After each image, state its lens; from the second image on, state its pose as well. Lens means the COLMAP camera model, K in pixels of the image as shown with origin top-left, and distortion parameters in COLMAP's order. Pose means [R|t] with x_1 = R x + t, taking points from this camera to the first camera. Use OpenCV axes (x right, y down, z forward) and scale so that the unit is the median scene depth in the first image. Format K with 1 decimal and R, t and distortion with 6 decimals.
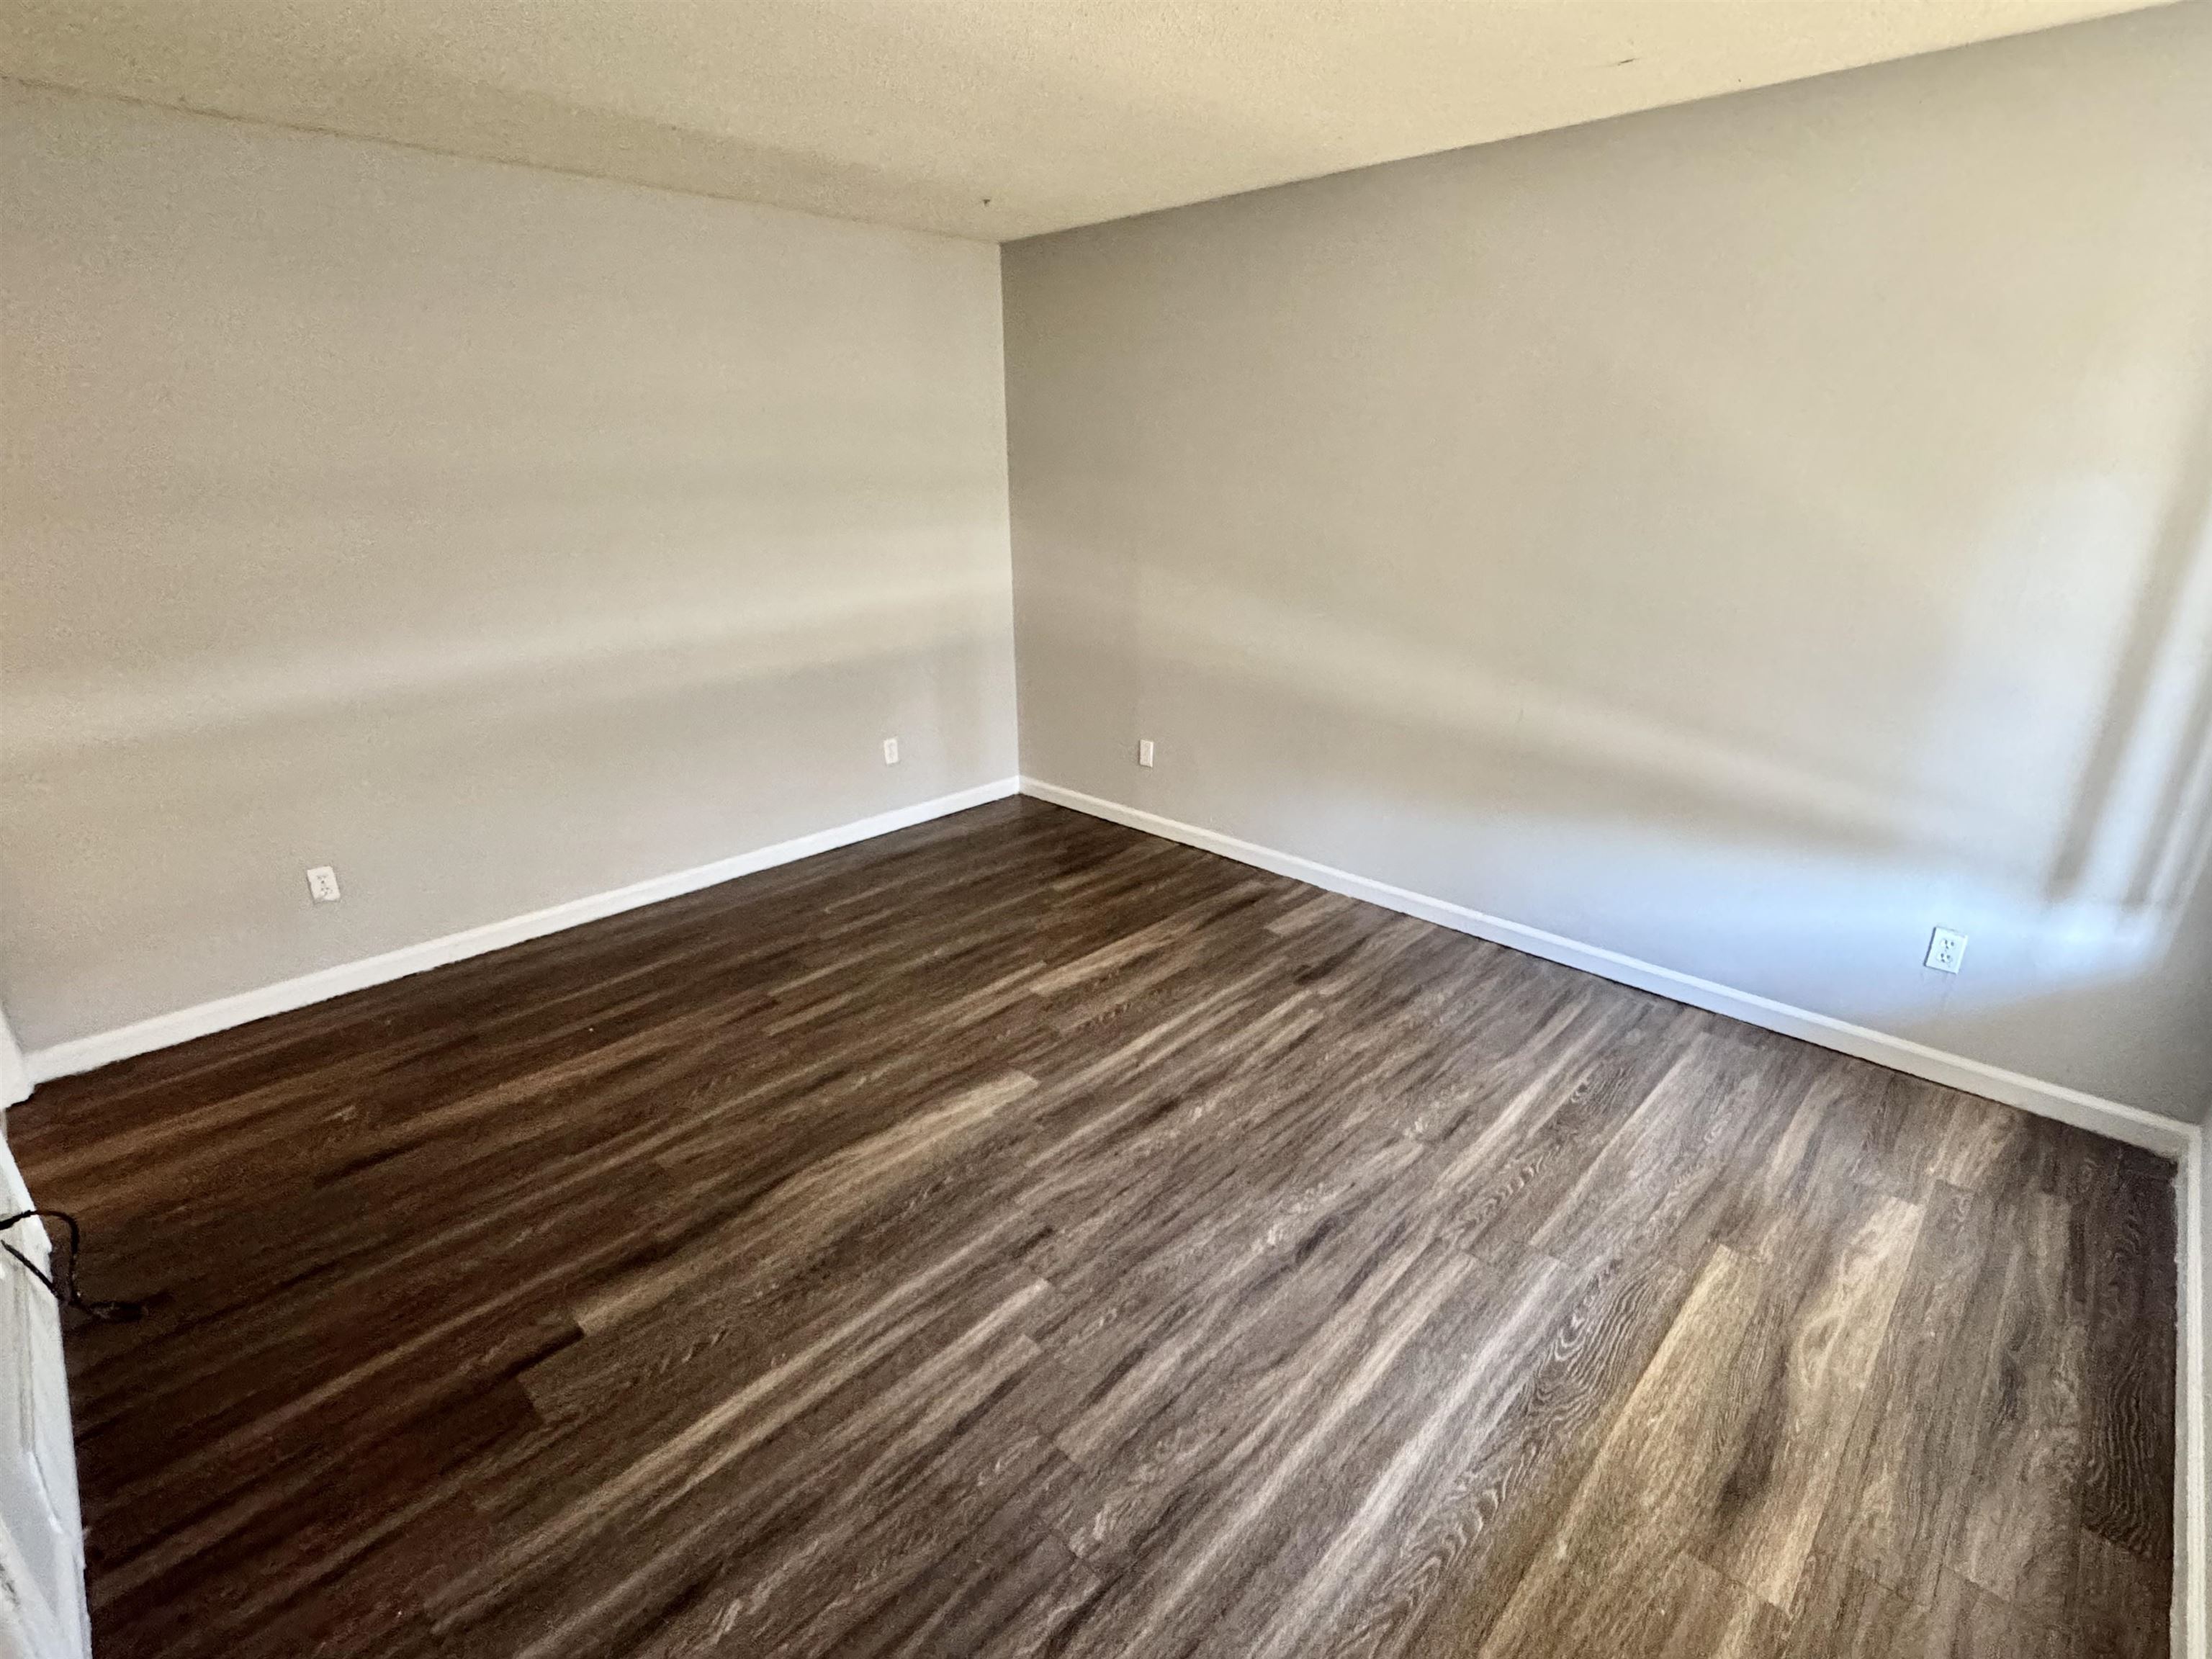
lens RADIAL K [[1051.9, 0, 1106.0], [0, 1051.9, 829.5], [0, 0, 1]] dist [0.001753, 0.000051]
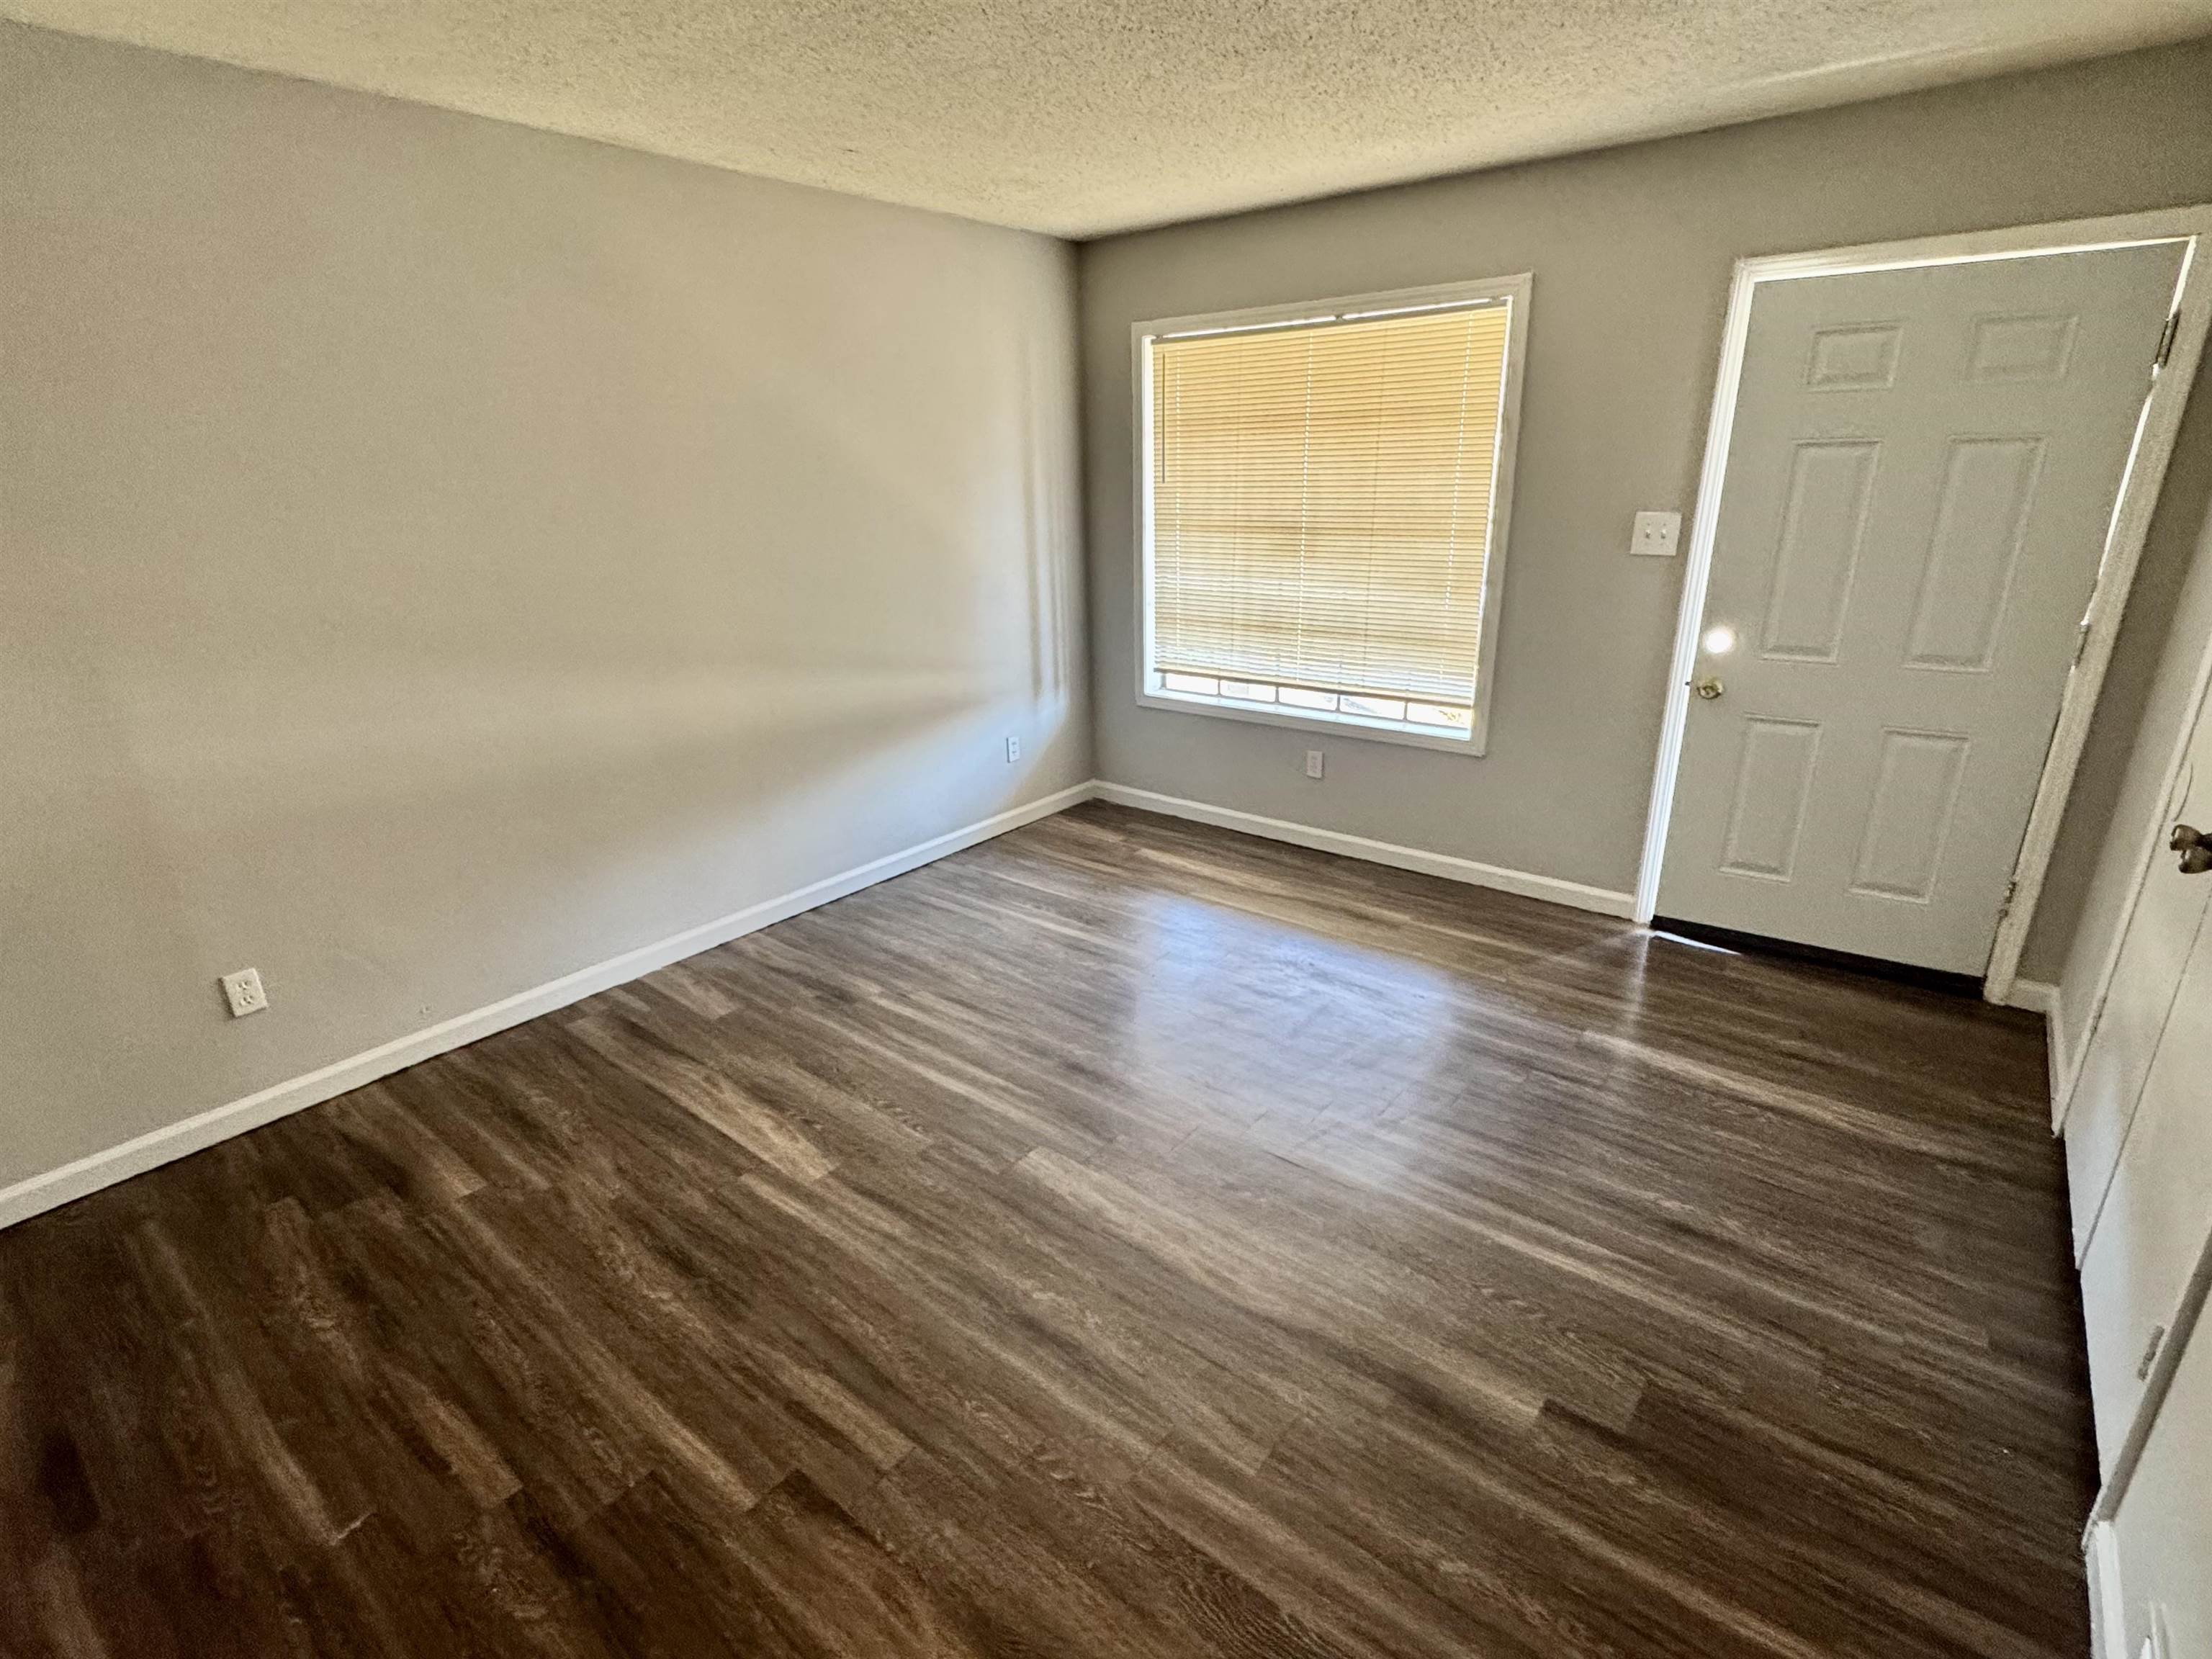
lens RADIAL K [[1051.9, 0, 1106.0], [0, 1051.9, 829.5], [0, 0, 1]] dist [0.001753, 0.000051]
pose [[-0.095000, -0.323662, 0.941392, -0.763488], [0.360308, 0.870372, 0.335605, -0.255245], [-0.927983, 0.371073, 0.033933, 0.754713]]
